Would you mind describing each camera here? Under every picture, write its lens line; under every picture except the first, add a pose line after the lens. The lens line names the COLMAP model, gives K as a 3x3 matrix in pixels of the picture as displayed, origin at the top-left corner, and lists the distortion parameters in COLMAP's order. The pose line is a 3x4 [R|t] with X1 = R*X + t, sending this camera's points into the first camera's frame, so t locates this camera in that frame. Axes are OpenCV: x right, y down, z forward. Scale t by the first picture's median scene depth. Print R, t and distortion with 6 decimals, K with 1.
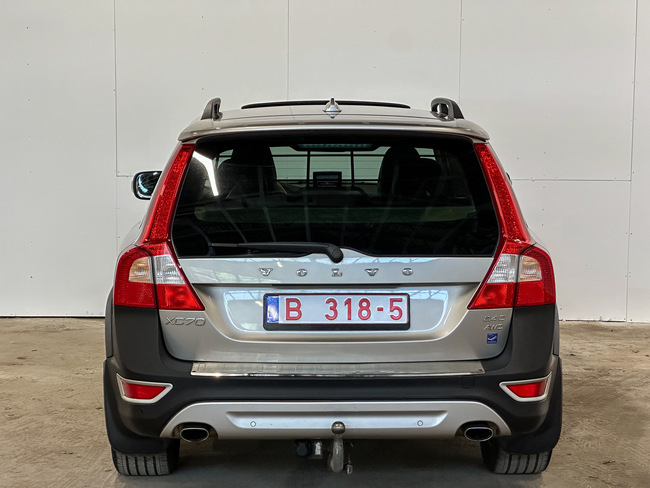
lens RADIAL K [[1776.4, 0, 325.0], [0, 1776.4, 244.0], [0, 0, 1]] dist [-0.439594, 10.648334]
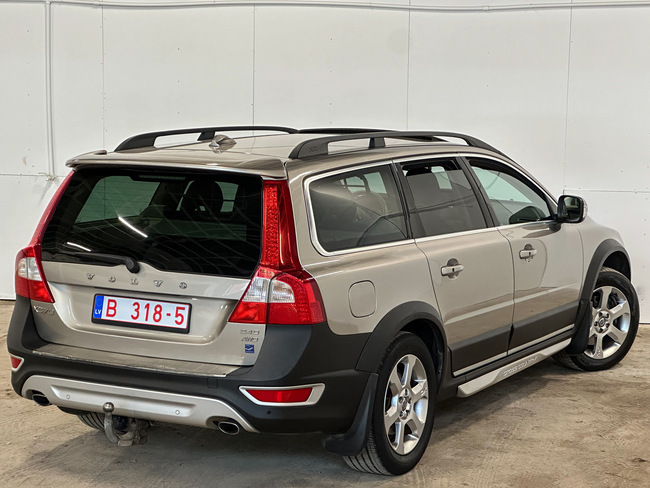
lens RADIAL K [[1776.4, 0, 325.0], [0, 1776.4, 244.0], [0, 0, 1]] dist [-0.439594, 10.648334]
pose [[0.846892, 0.068386, -0.527349, 0.749890], [-0.077945, 0.996949, 0.004109, -0.024008], [0.526021, 0.037624, 0.849639, 0.035730]]
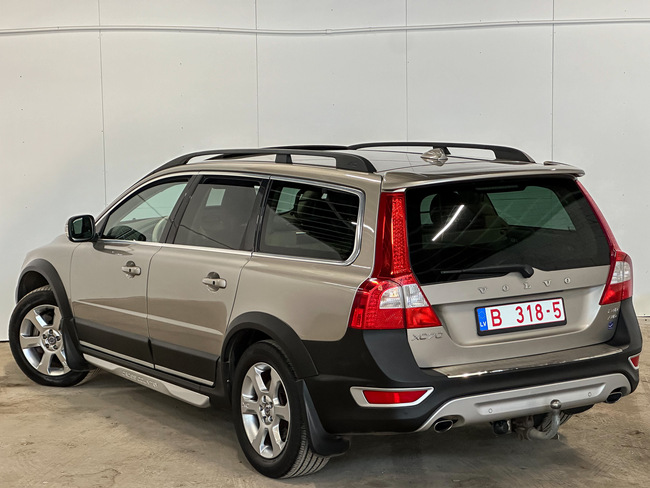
lens RADIAL K [[1776.4, 0, 325.0], [0, 1776.4, 244.0], [0, 0, 1]] dist [-0.439594, 10.648334]
pose [[0.837375, -0.074224, 0.541566, -0.797965], [0.095741, 0.995338, -0.011620, -0.012323], [-0.538179, 0.061580, 0.840578, 0.003376]]
